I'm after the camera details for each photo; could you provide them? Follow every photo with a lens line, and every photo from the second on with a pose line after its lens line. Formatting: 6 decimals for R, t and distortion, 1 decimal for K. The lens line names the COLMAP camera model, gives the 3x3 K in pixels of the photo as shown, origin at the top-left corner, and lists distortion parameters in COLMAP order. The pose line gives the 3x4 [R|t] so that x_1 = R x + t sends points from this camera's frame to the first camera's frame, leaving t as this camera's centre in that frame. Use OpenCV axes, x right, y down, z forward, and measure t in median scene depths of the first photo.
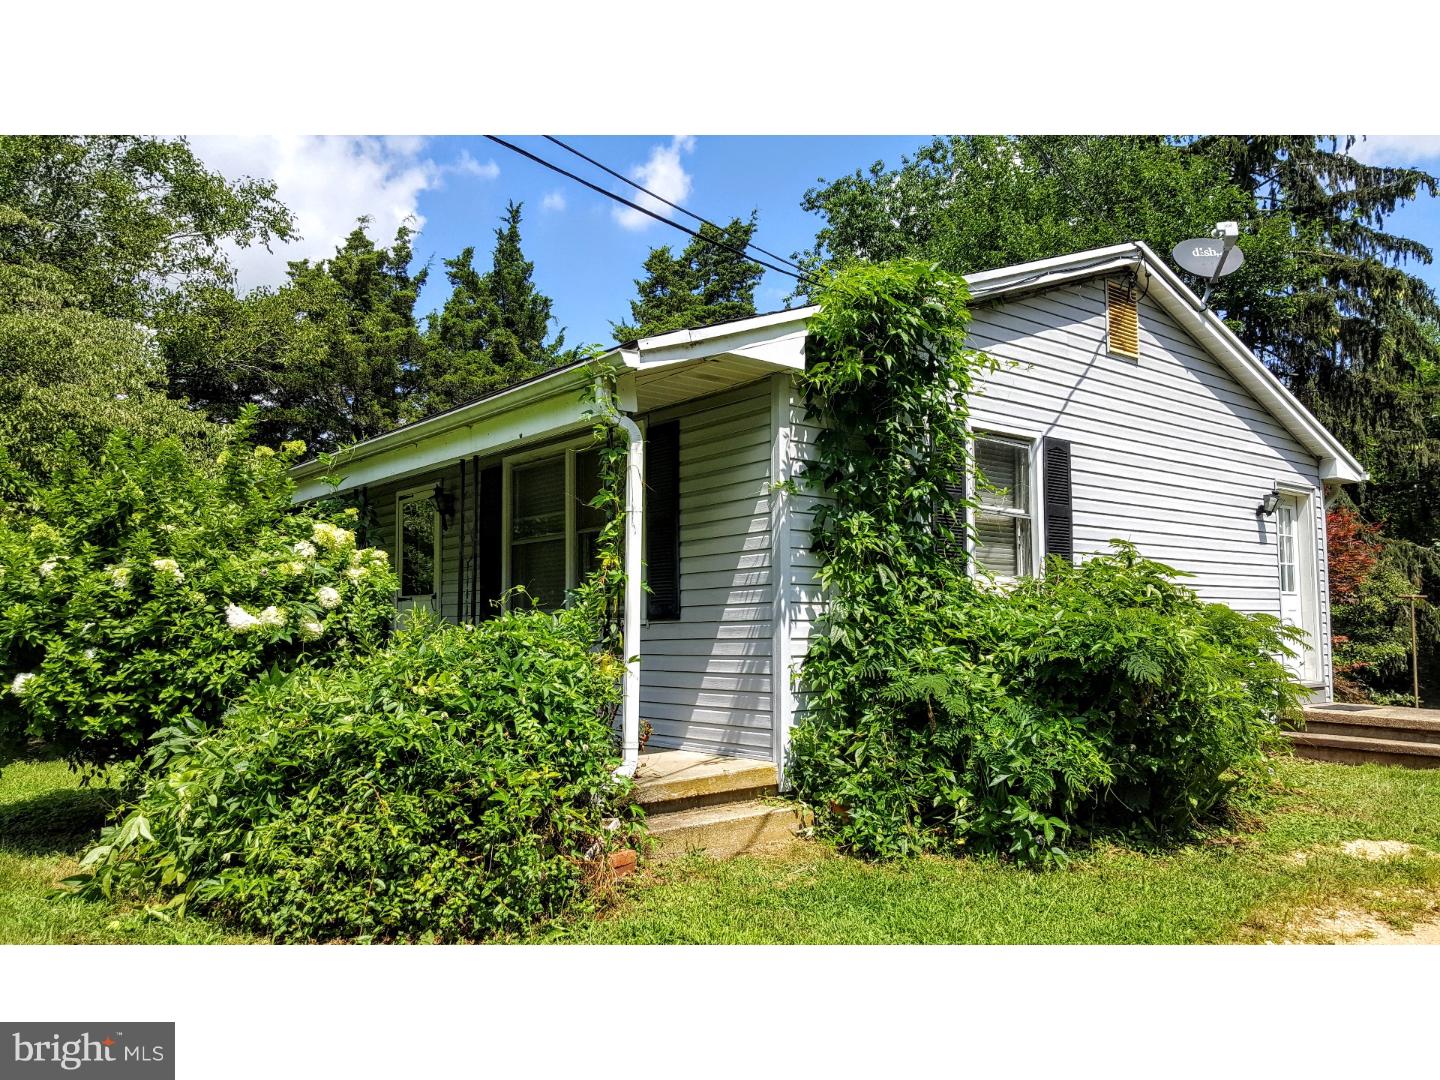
lens RADIAL K [[1109.1, 0, 720.0], [0, 1109.1, 540.0], [0, 0, 1]] dist [0.001677, -0.001781]
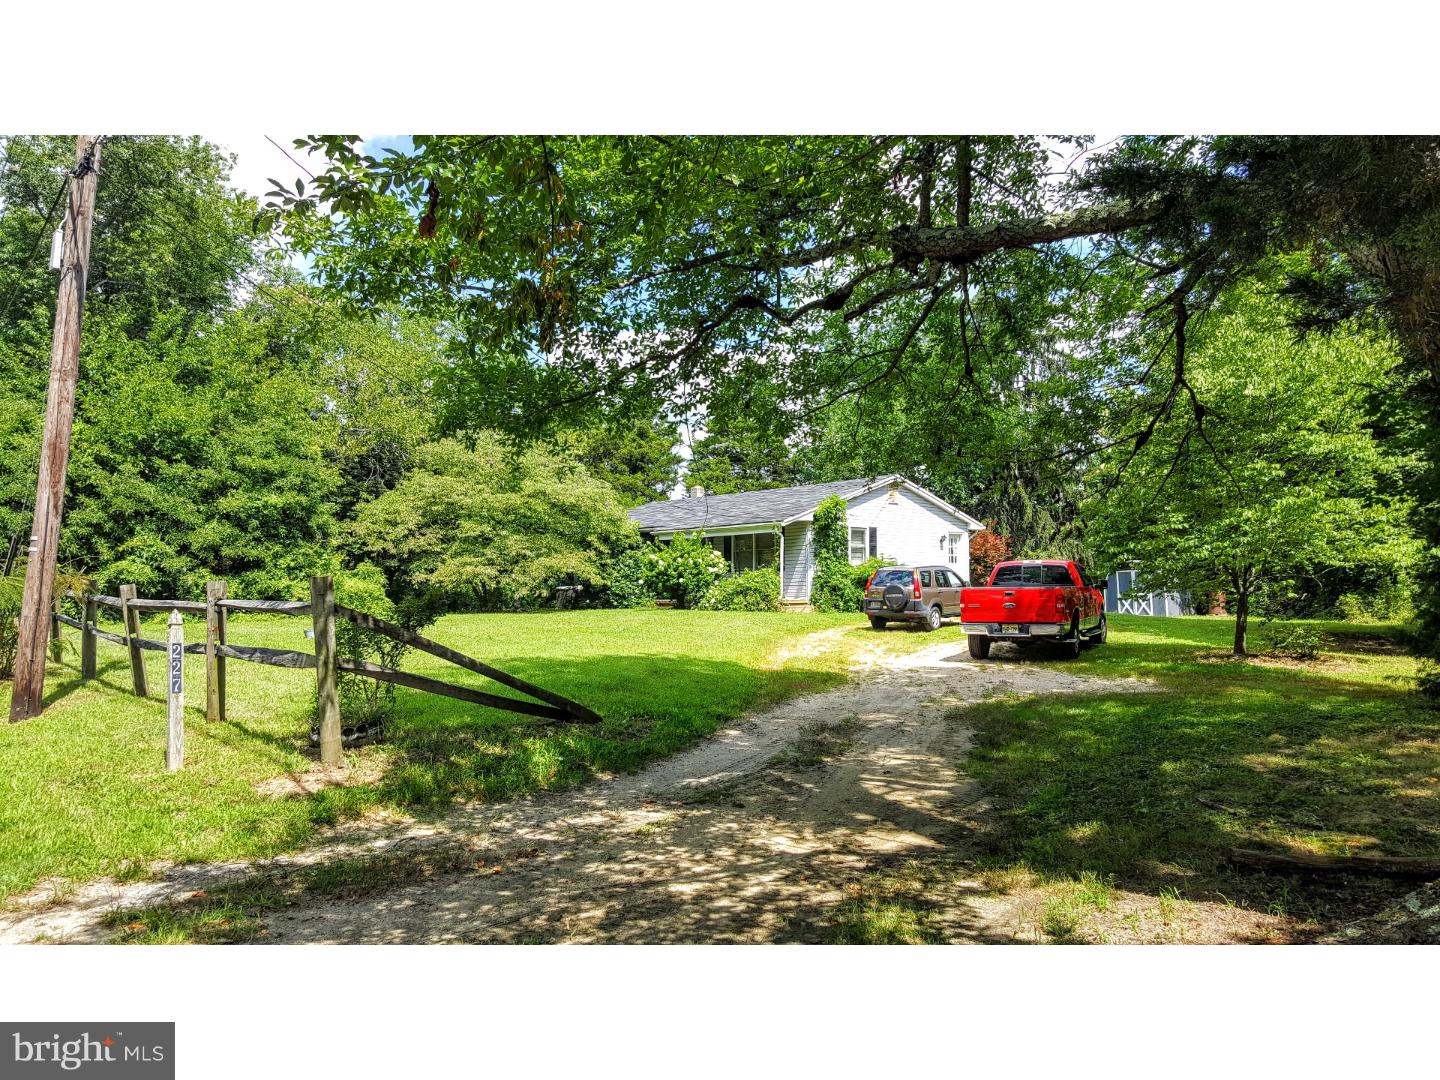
lens RADIAL K [[1109.1, 0, 720.0], [0, 1109.1, 540.0], [0, 0, 1]] dist [0.001677, -0.001781]
pose [[0.999903, 0.002560, 0.013708, -0.344997], [-0.002998, 0.999483, 0.032001, -0.188464], [-0.013619, -0.032039, 0.999394, -3.353813]]
